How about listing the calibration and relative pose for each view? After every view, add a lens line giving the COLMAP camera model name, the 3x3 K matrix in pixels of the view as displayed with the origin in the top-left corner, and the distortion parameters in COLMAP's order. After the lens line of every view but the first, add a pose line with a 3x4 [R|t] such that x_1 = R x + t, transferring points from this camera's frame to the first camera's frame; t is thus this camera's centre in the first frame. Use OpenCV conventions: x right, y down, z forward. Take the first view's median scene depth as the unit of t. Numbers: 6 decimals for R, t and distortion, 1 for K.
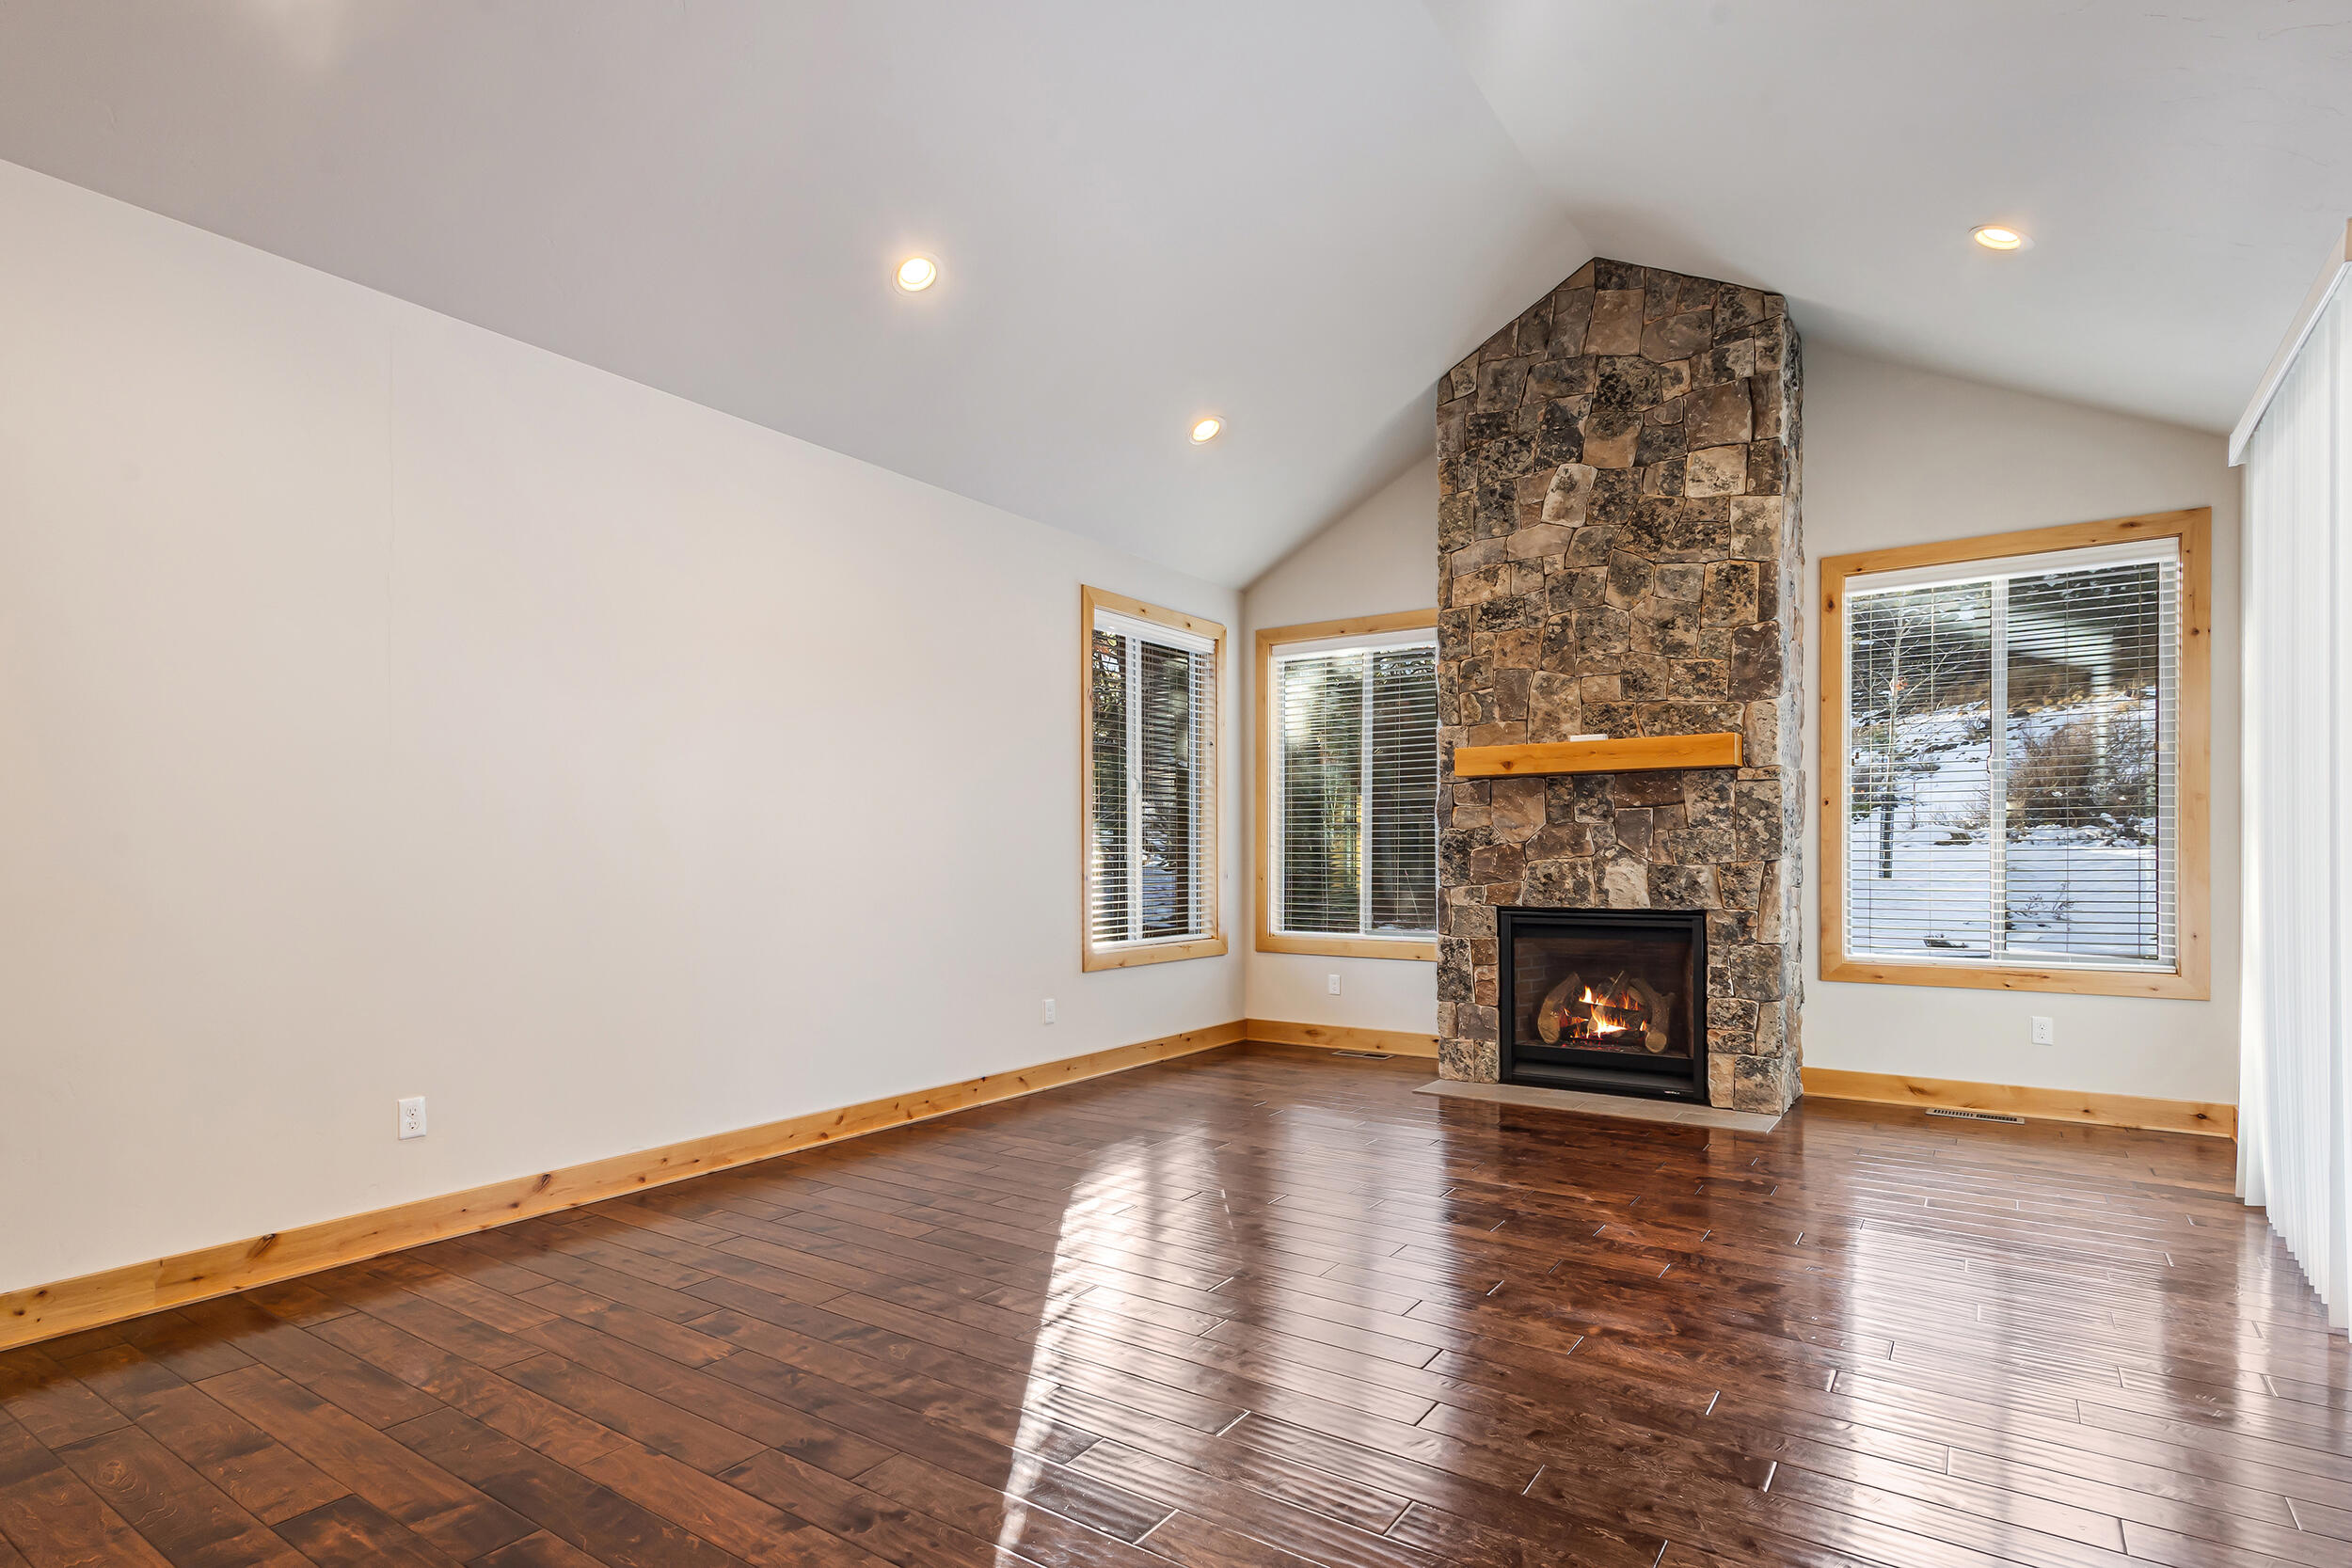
lens RADIAL K [[1167.1, 0, 1178.1], [0, 1167.1, 845.5], [0, 0, 1]] dist [0.005999, 0.000310]
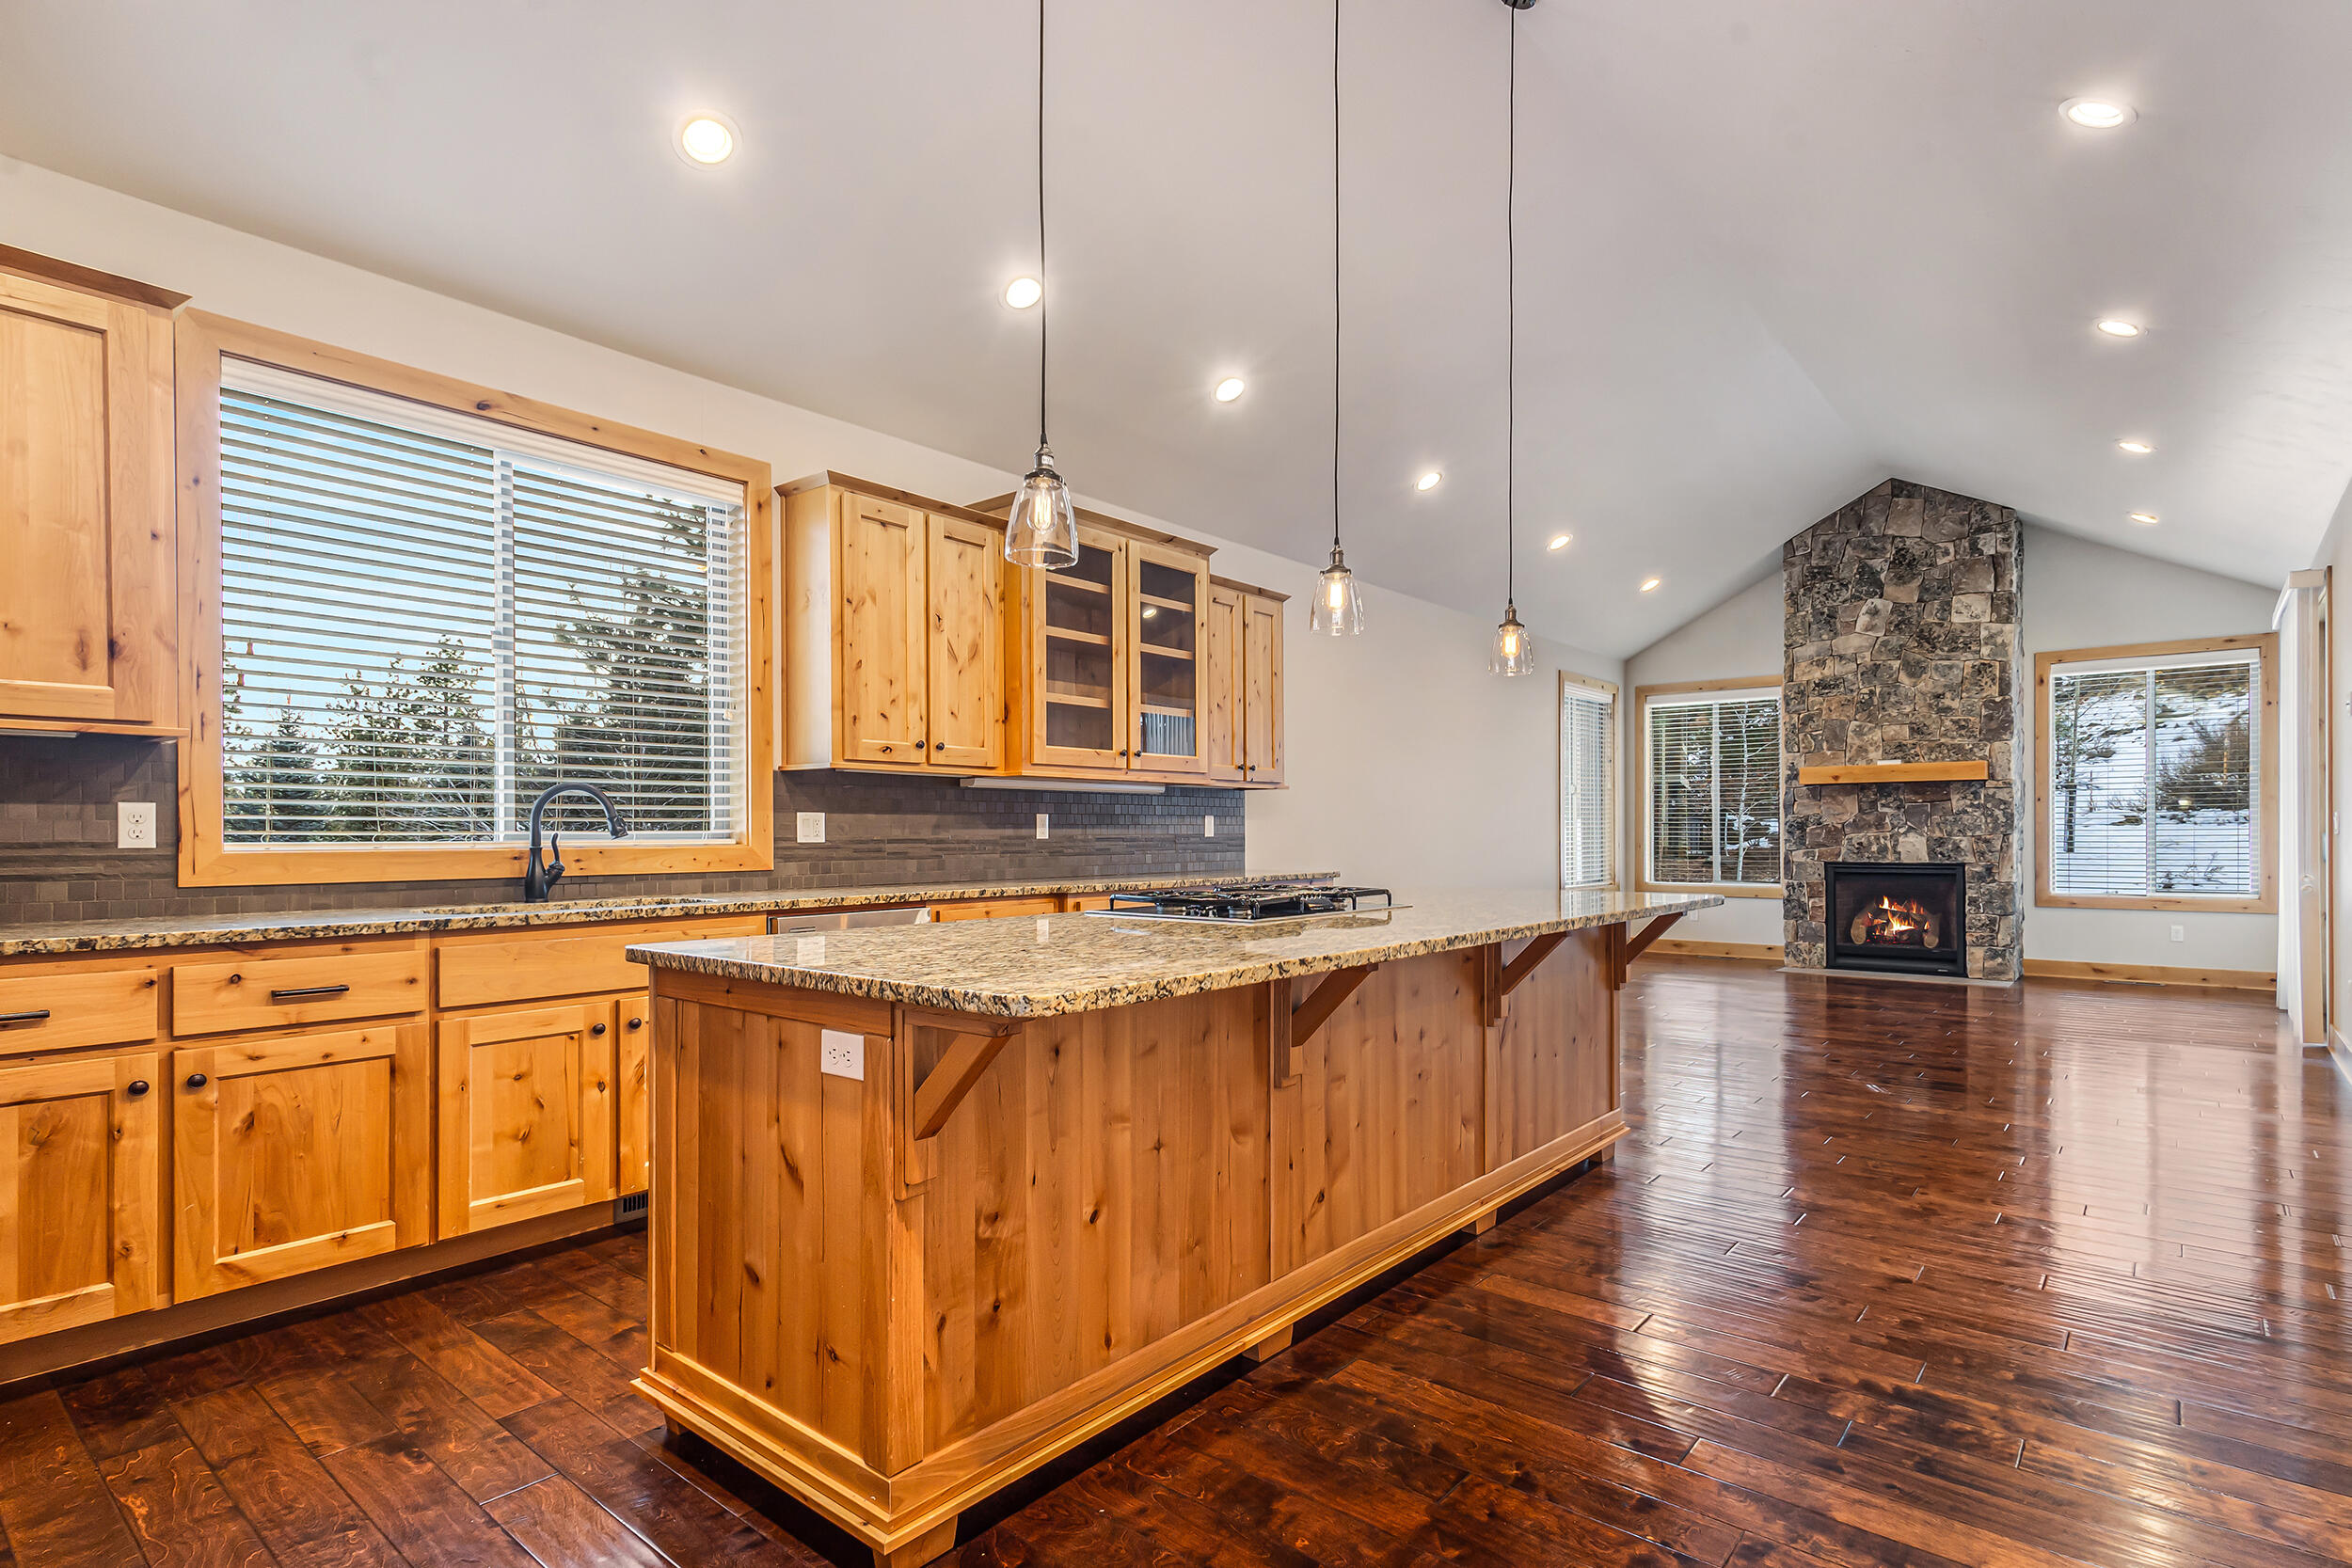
lens RADIAL K [[1150.7, 0, 1181.4], [0, 1150.7, 823.7], [0, 0, 1]] dist [0.007738, -0.001402]
pose [[0.994671, -0.000233, -0.103104, -0.496537], [0.000042, 0.999998, -0.001854, 0.000477], [0.103104, 0.001840, 0.994669, -0.771143]]
